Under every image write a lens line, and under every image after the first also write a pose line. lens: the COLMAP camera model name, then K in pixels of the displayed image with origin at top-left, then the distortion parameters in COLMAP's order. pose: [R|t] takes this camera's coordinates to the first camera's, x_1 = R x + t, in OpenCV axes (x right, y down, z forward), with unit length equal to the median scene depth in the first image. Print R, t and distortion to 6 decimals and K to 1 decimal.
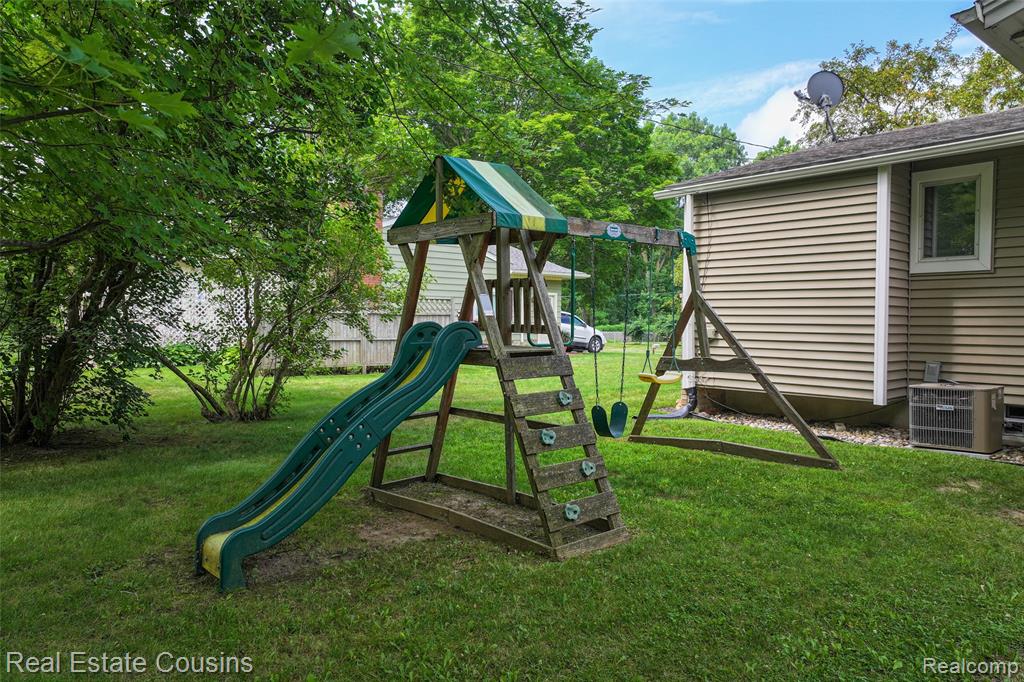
lens RADIAL K [[719.6, 0, 516.7], [0, 719.6, 337.2], [0, 0, 1]] dist [0.006536, 0.003753]
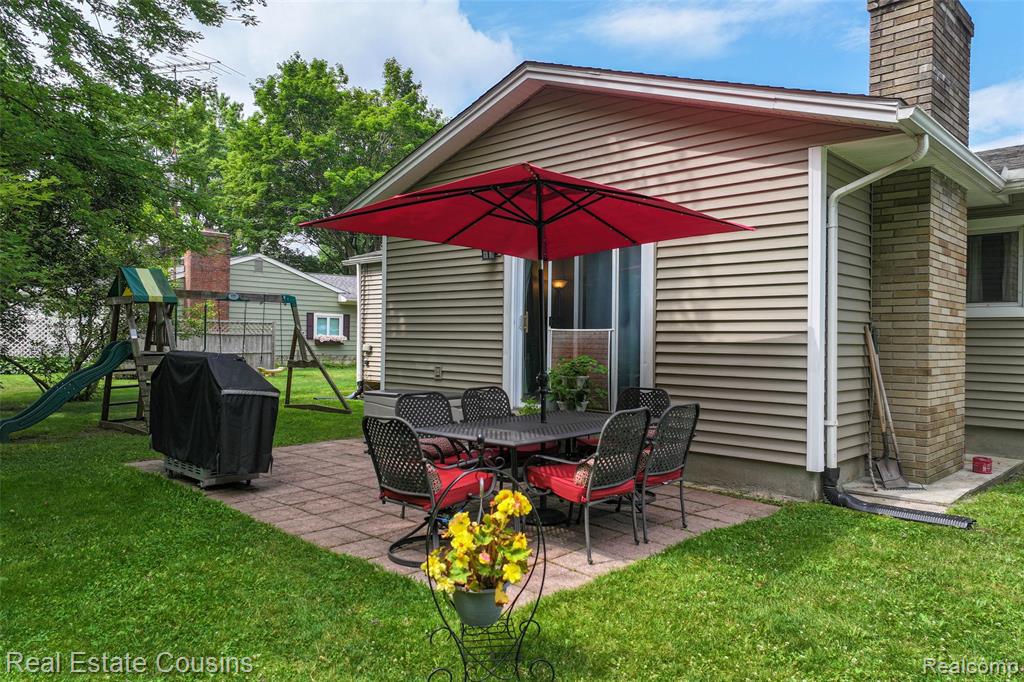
lens RADIAL K [[719.6, 0, 516.7], [0, 719.6, 337.2], [0, 0, 1]] dist [0.006536, 0.003753]
pose [[0.997984, 0.007887, 0.062975, 0.595425], [-0.005989, 0.999524, -0.030271, 0.018336], [-0.063183, 0.029833, 0.997556, -0.770157]]
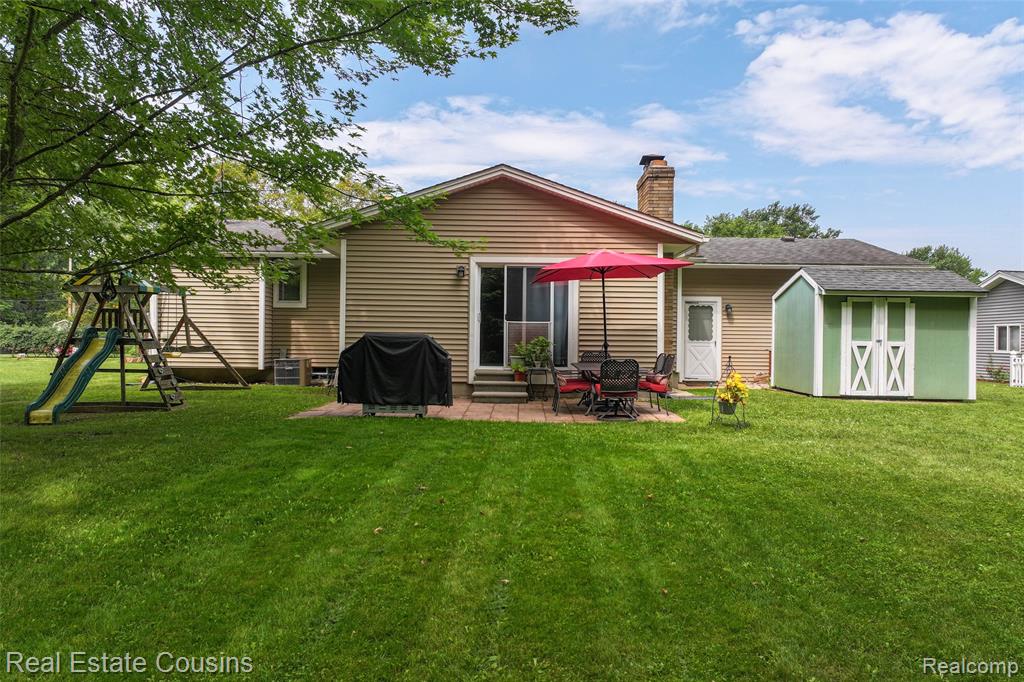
lens RADIAL K [[714.9, 0, 496.1], [0, 714.9, 333.6], [0, 0, 1]] dist [0.042290, 0.001030]
pose [[0.659031, 0.006875, 0.752084, -0.603589], [0.013928, 0.999675, -0.021343, 0.041470], [-0.751987, 0.024541, 0.658721, -0.873661]]
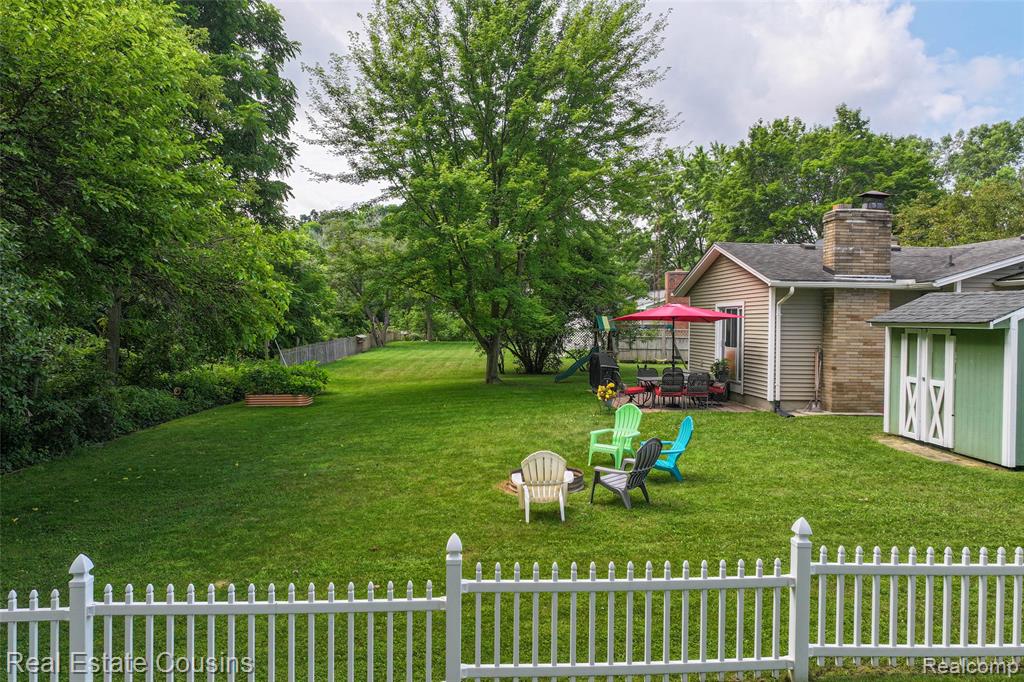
lens RADIAL K [[719.6, 0, 516.7], [0, 719.6, 337.2], [0, 0, 1]] dist [0.006536, 0.003753]
pose [[0.787491, 0.016320, -0.616110, 1.691392], [-0.025384, 0.999660, -0.005965, -0.024315], [0.615803, 0.020336, 0.787638, -2.209479]]
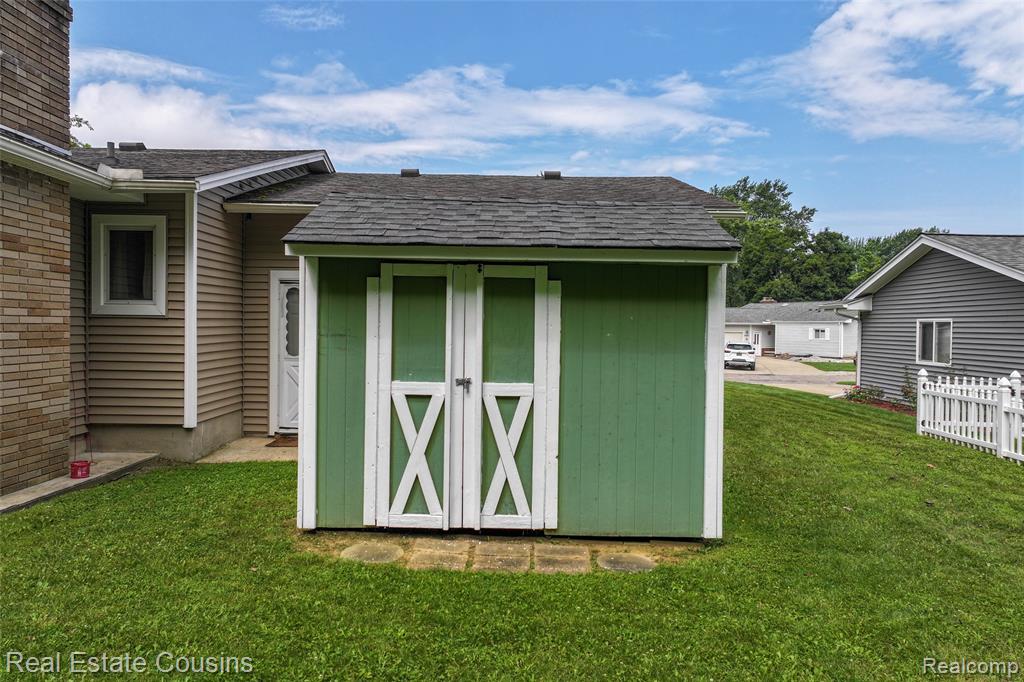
lens RADIAL K [[726.5, 0, 504.7], [0, 726.5, 339.4], [0, 0, 1]] dist [0.052720, -0.000105]
pose [[0.690213, -0.012071, 0.723506, 0.948697], [0.013151, 0.999905, 0.004137, -0.008026], [-0.723487, 0.006660, 0.690306, -0.897598]]
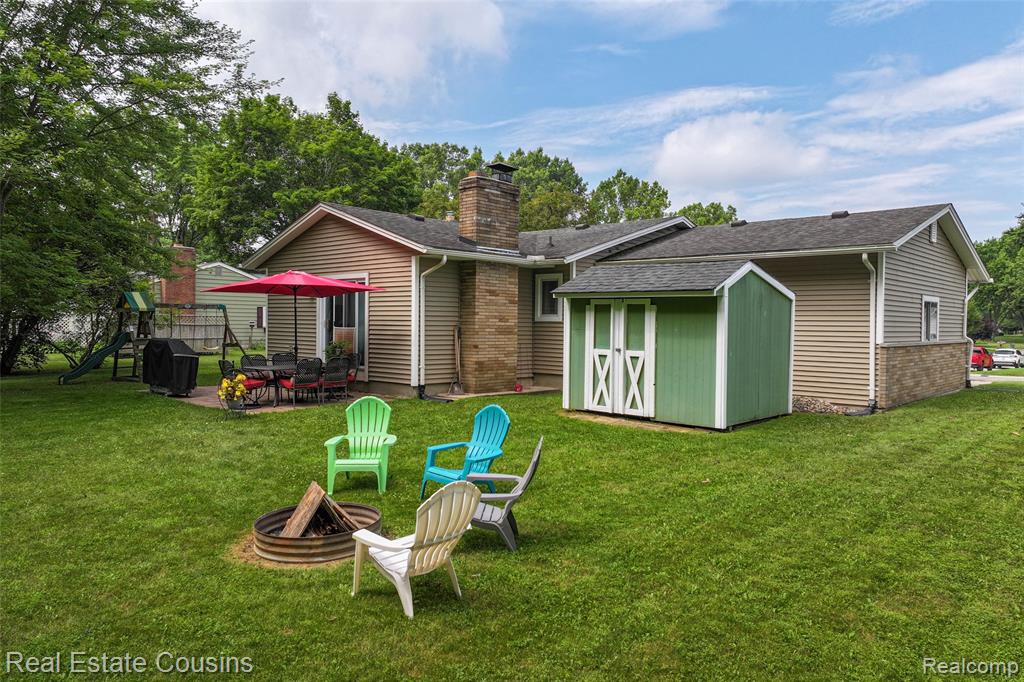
lens RADIAL K [[717.8, 0, 517.1], [0, 717.8, 342.9], [0, 0, 1]] dist [-0.000376, 0.000531]
pose [[0.996039, 0.005161, 0.088767, 1.060139], [-0.005040, 0.999986, -0.001580, 0.022945], [-0.088774, 0.001126, 0.996051, -1.935102]]
